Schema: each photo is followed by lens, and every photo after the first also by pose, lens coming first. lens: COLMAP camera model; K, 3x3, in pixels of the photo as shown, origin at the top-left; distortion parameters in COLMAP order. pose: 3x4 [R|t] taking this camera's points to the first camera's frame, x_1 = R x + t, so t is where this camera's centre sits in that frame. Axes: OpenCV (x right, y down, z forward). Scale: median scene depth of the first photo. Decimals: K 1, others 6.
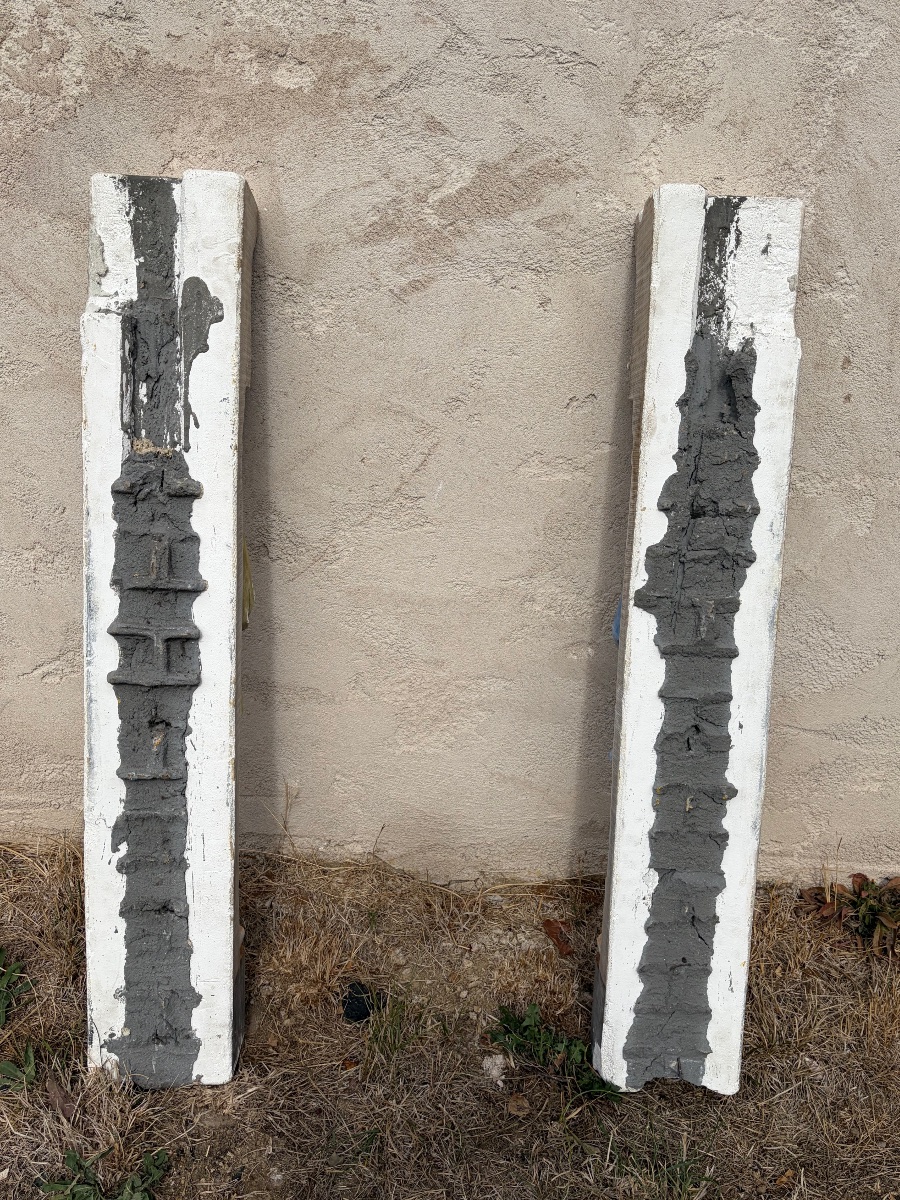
lens RADIAL K [[1036.5, 0, 445.0], [0, 1036.5, 608.5], [0, 0, 1]] dist [0.013048, 0.010634]
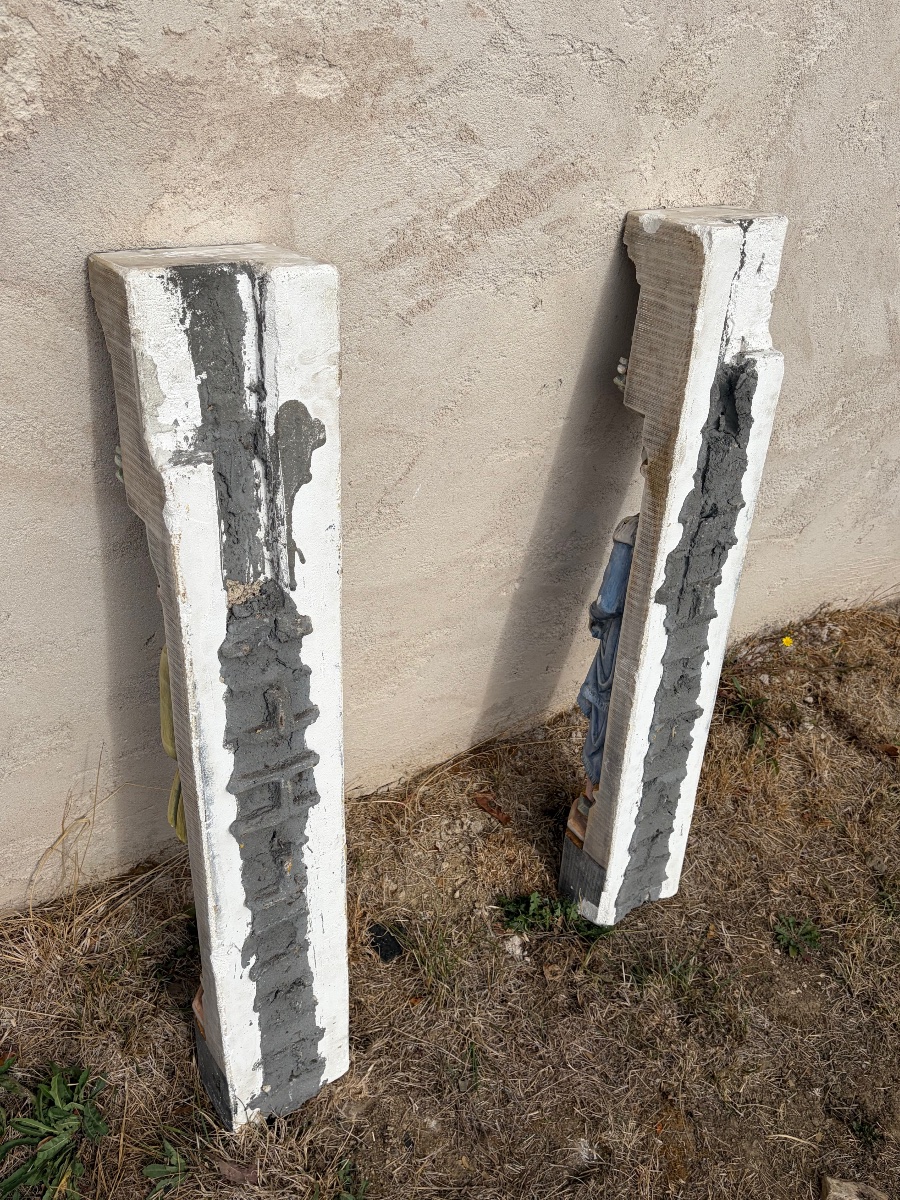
lens RADIAL K [[1032.7, 0, 449.2], [0, 1032.7, 602.2], [0, 0, 1]] dist [0.019173, -0.005928]
pose [[0.831777, -0.272783, 0.483463, -0.536846], [0.063570, 0.912010, 0.405211, -0.463788], [-0.551457, -0.306312, 0.775930, 0.240517]]
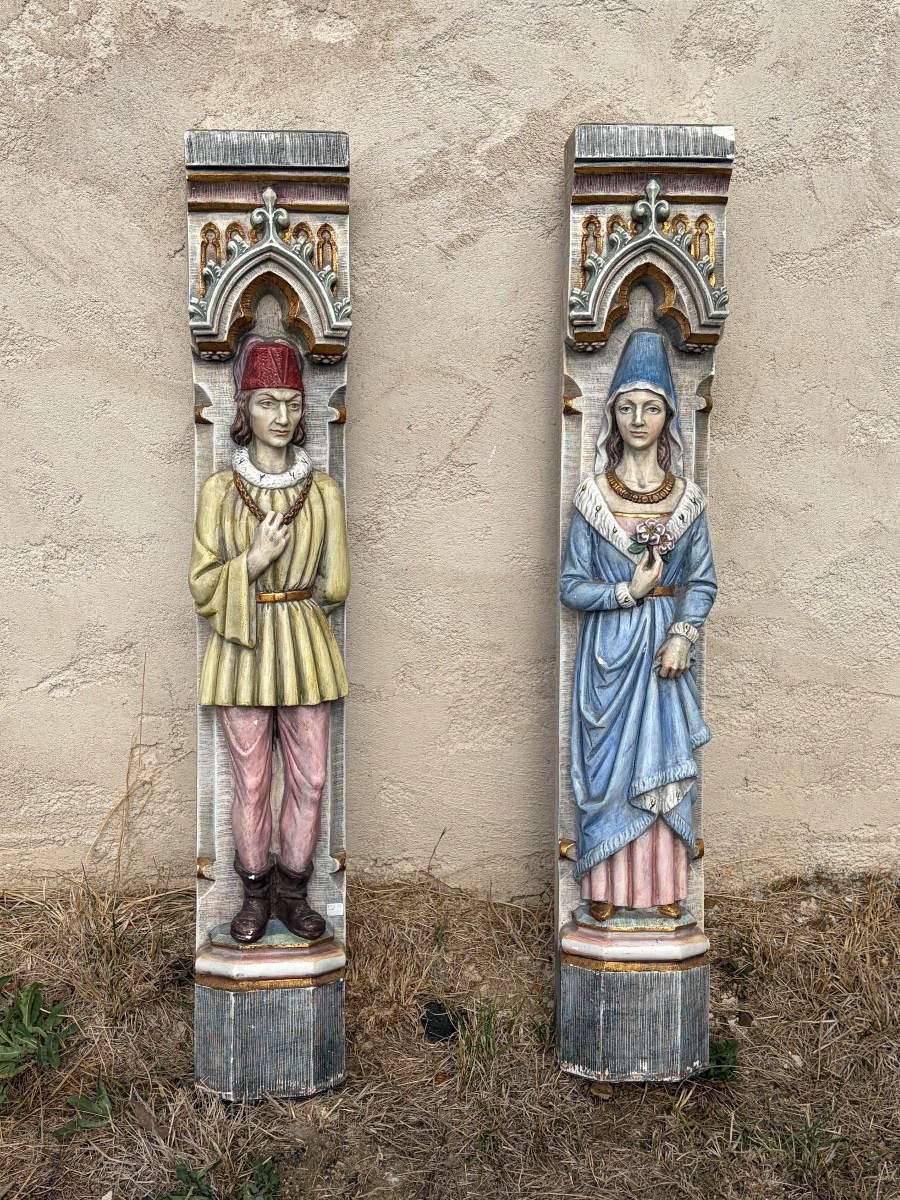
lens RADIAL K [[1499.1, 0, 453.1], [0, 1499.1, 603.2], [0, 0, 1]] dist [0.191106, -0.687131]
pose [[0.995096, -0.058686, 0.079624, -0.178019], [0.061102, 0.997732, -0.028252, 0.060759], [-0.077785, 0.032978, 0.996425, -0.382362]]
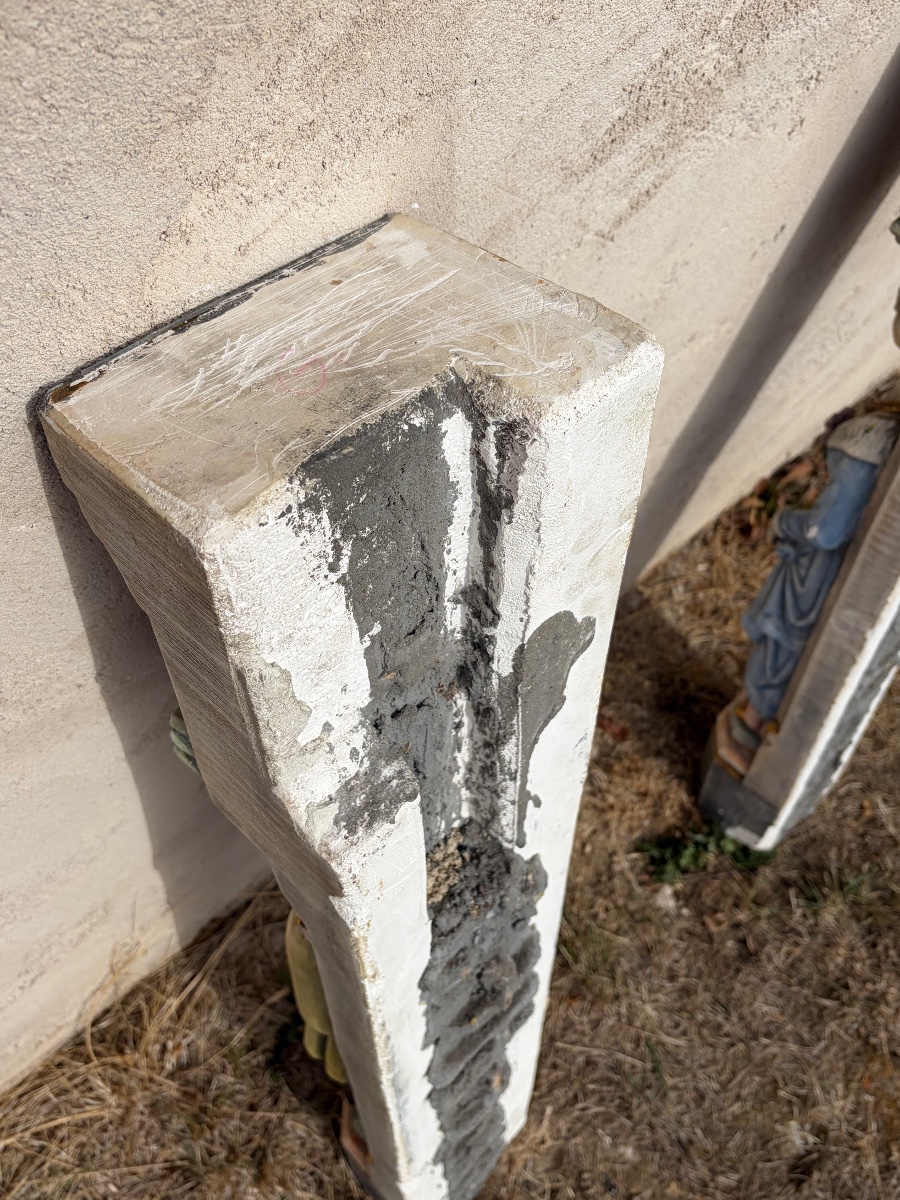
lens RADIAL K [[1046.0, 0, 450.0], [0, 1046.0, 600.0], [0, 0, 1]] dist [0.016037, 0.001041]
pose [[0.721490, -0.557393, 0.410811, -0.393537], [0.121620, 0.686082, 0.717287, -0.562451], [-0.681660, -0.467553, 0.562791, 0.764426]]
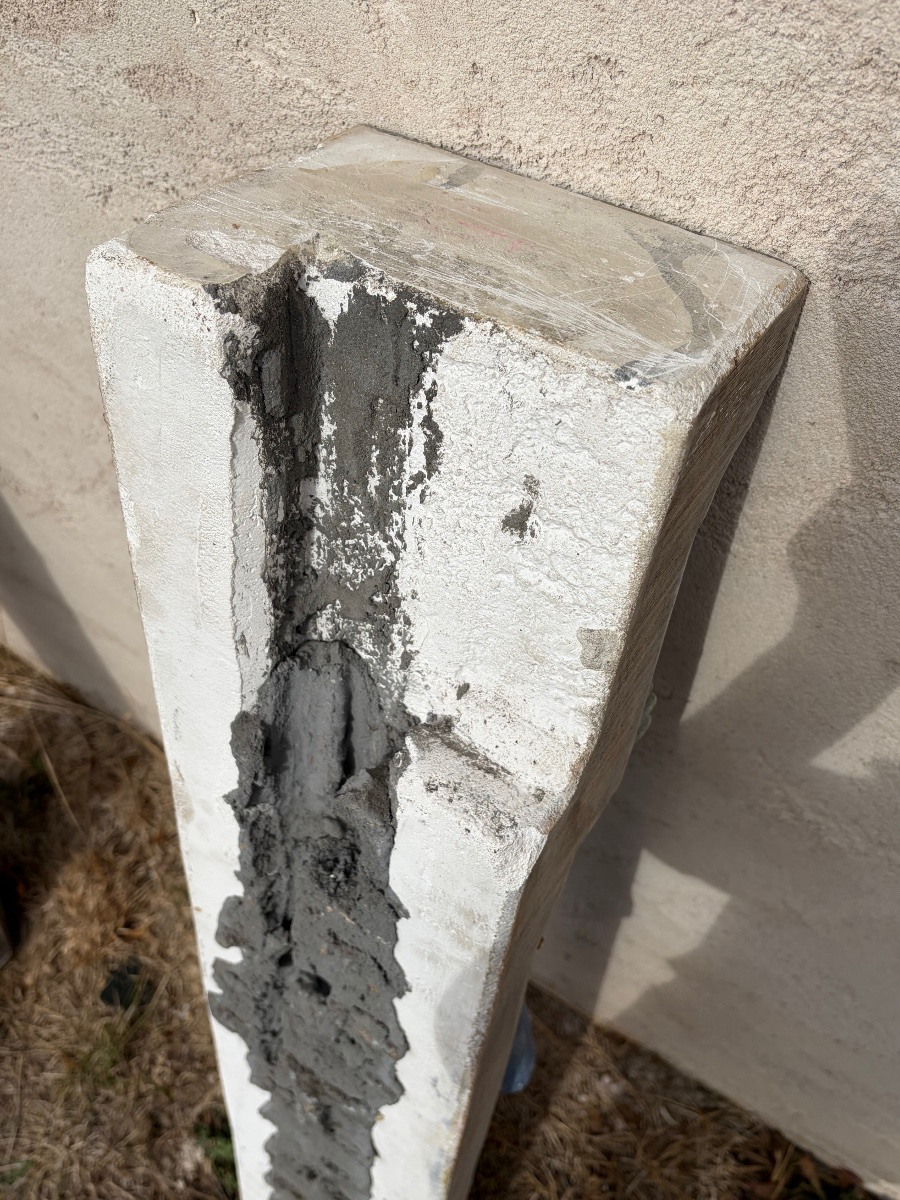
lens RADIAL K [[1046.0, 0, 450.0], [0, 1046.0, 600.0], [0, 0, 1]] dist [0.016037, 0.001041]
pose [[0.847429, 0.385270, -0.365283, 0.383922], [-0.110422, 0.800891, 0.588542, -0.465463], [0.519299, -0.458412, 0.721240, 0.757140]]
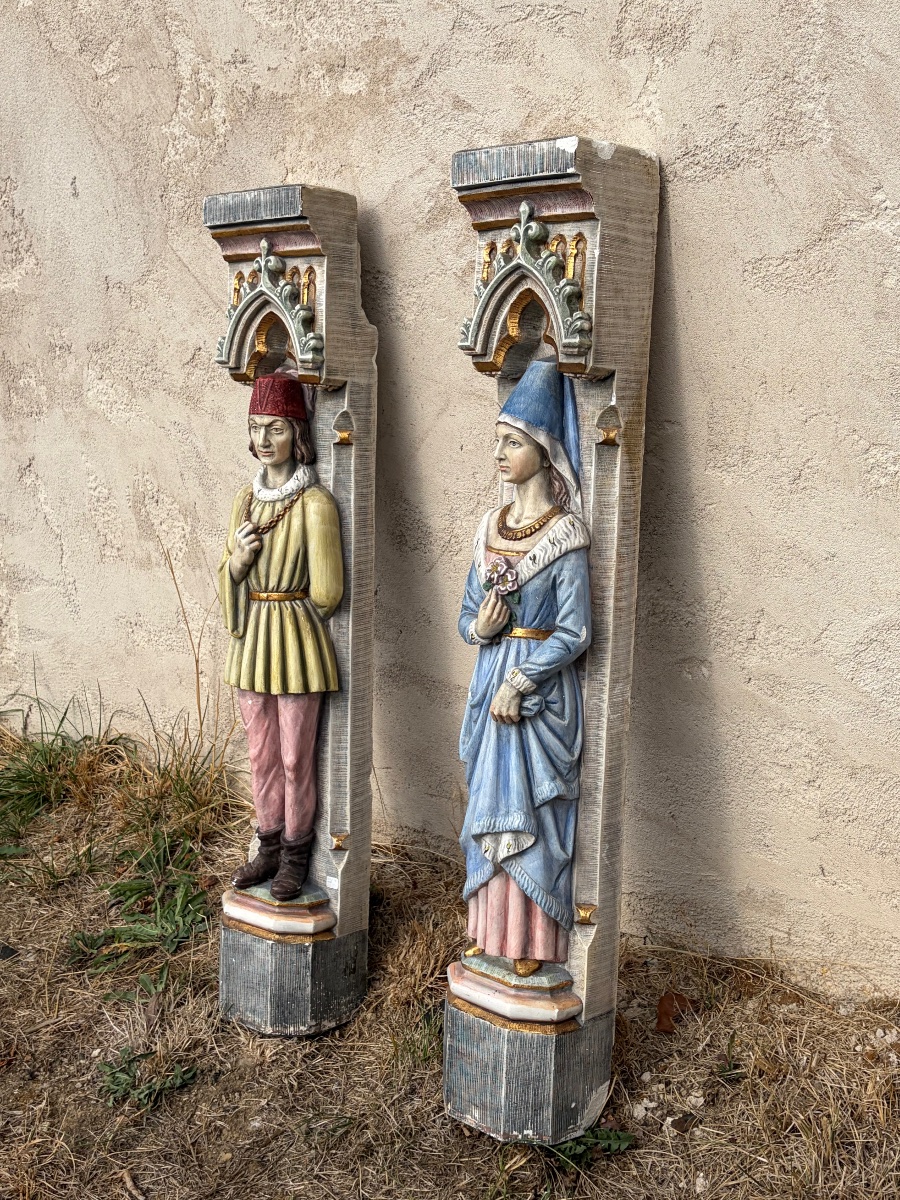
lens RADIAL K [[1507.5, 0, 453.6], [0, 1507.5, 594.8], [0, 0, 1]] dist [0.205046, -0.757692]
pose [[0.738602, 0.047428, -0.672471, 0.974060], [-0.064229, 0.997935, -0.000163, -0.007085], [0.671075, 0.043313, 0.740123, -0.039623]]
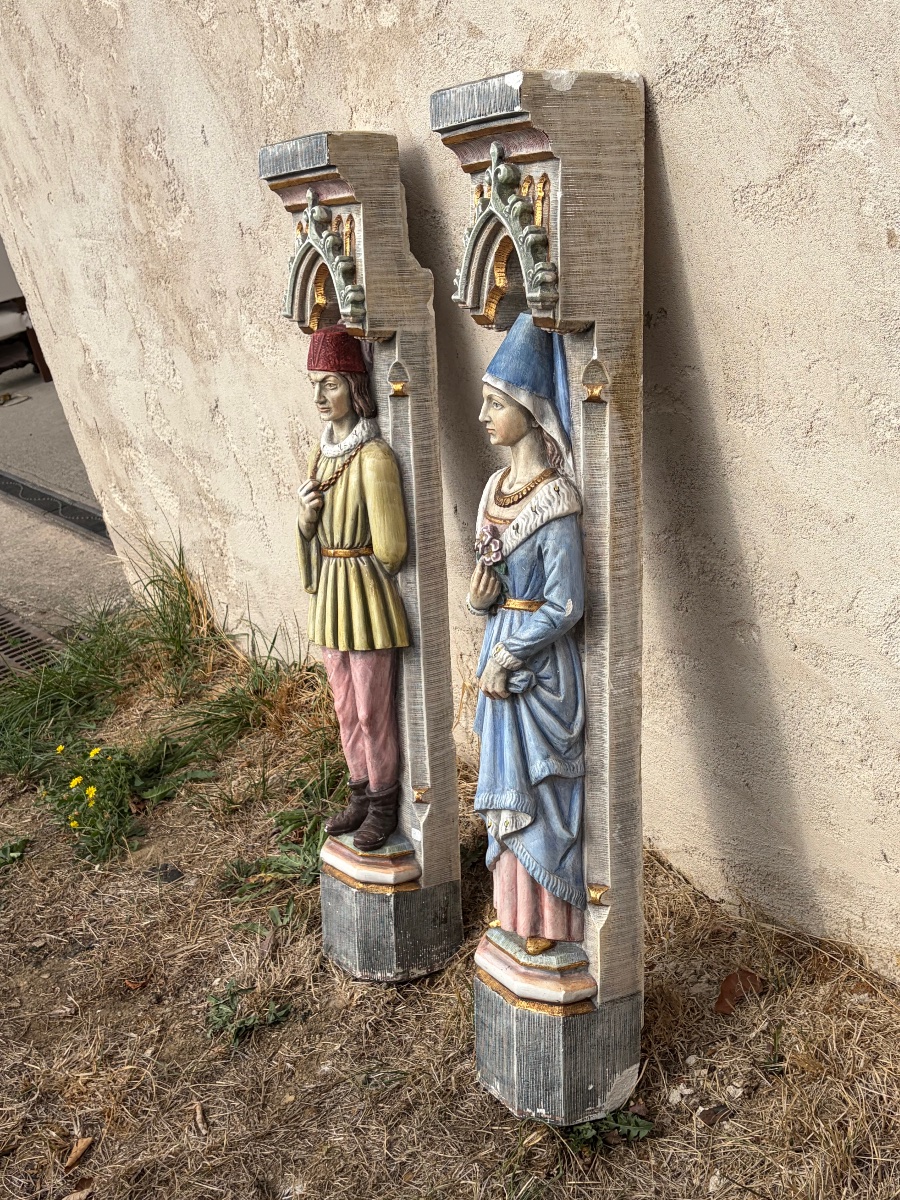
lens RADIAL K [[1507.4, 0, 450.0], [0, 1507.4, 600.0], [0, 0, 1]] dist [0.198431, -0.715411]
pose [[0.510937, 0.105797, -0.853083, 1.175718], [-0.034207, 0.994114, 0.102800, -0.109254], [0.858937, -0.023343, 0.511549, 0.293452]]
